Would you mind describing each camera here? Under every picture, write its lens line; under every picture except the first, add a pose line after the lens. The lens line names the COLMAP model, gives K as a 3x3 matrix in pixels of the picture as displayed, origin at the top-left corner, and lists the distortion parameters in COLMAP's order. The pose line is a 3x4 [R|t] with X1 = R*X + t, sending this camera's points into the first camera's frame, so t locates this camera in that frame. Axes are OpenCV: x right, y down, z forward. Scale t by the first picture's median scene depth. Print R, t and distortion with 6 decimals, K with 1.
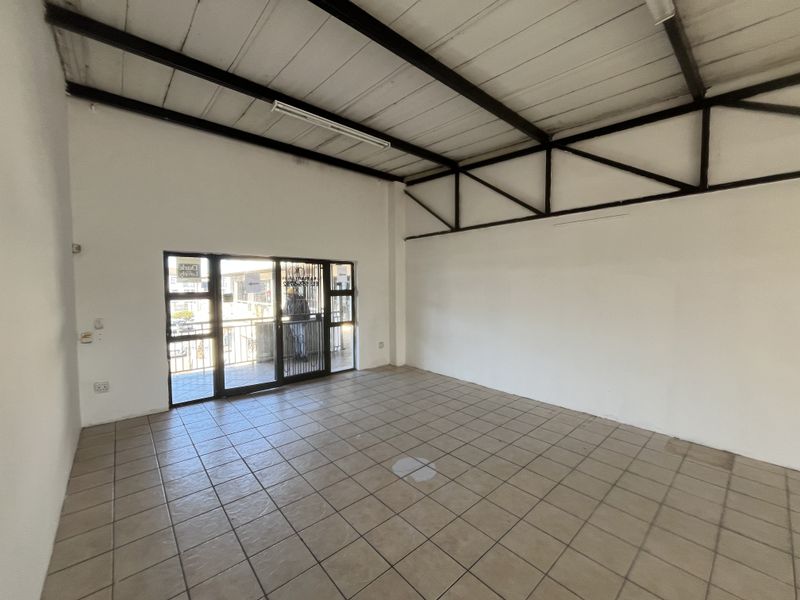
lens RADIAL K [[320.2, 0, 397.3], [0, 320.2, 302.7], [0, 0, 1]] dist [-0.017569, 0.000246]
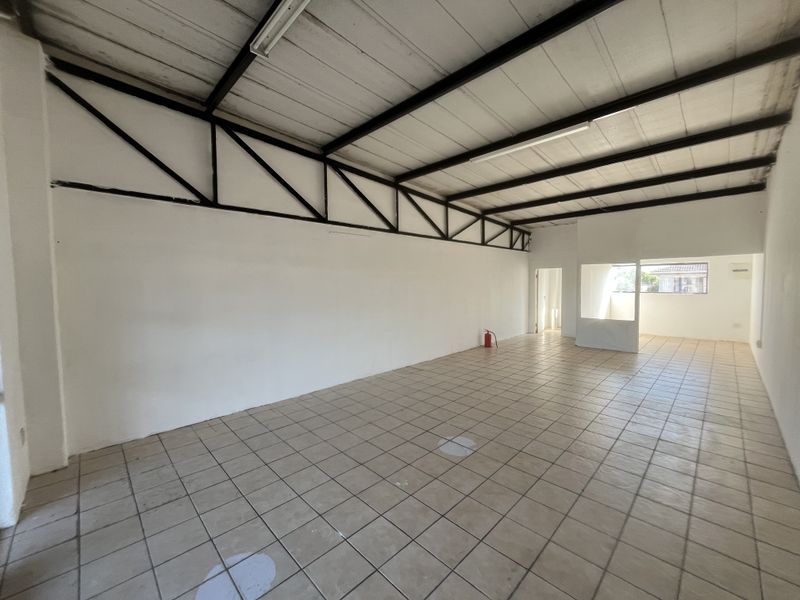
lens RADIAL K [[320.2, 0, 396.4], [0, 320.2, 298.0], [0, 0, 1]] dist [-0.017569, 0.000246]
pose [[-0.073552, -0.038680, 0.996541, -1.811661], [0.060460, 0.997237, 0.043169, -0.103206], [-0.995457, 0.063426, -0.071010, 2.219177]]
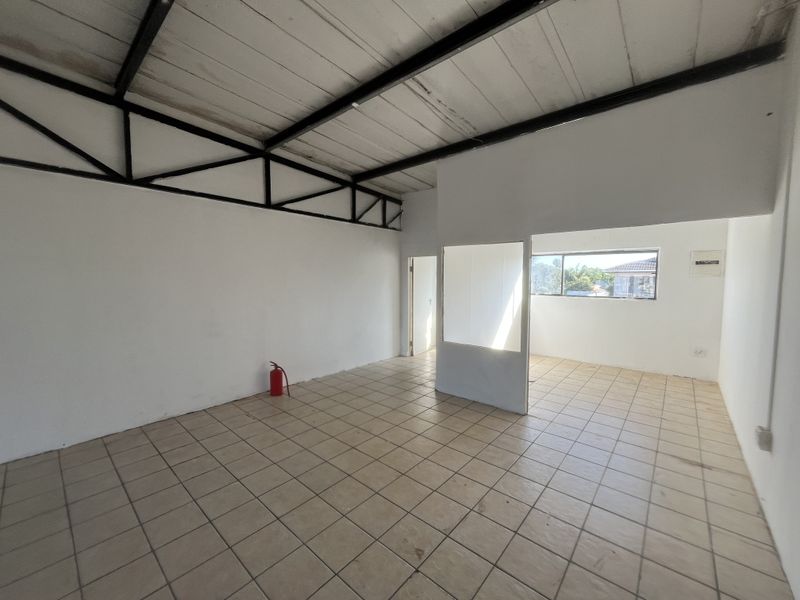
lens RADIAL K [[320.2, 0, 400.7], [0, 320.2, 298.7], [0, 0, 1]] dist [-0.017569, 0.000246]
pose [[-0.154184, -0.059494, 0.986249, -0.517108], [0.039863, 0.996998, 0.066374, -0.030327], [-0.987238, 0.049549, -0.151349, 0.664675]]
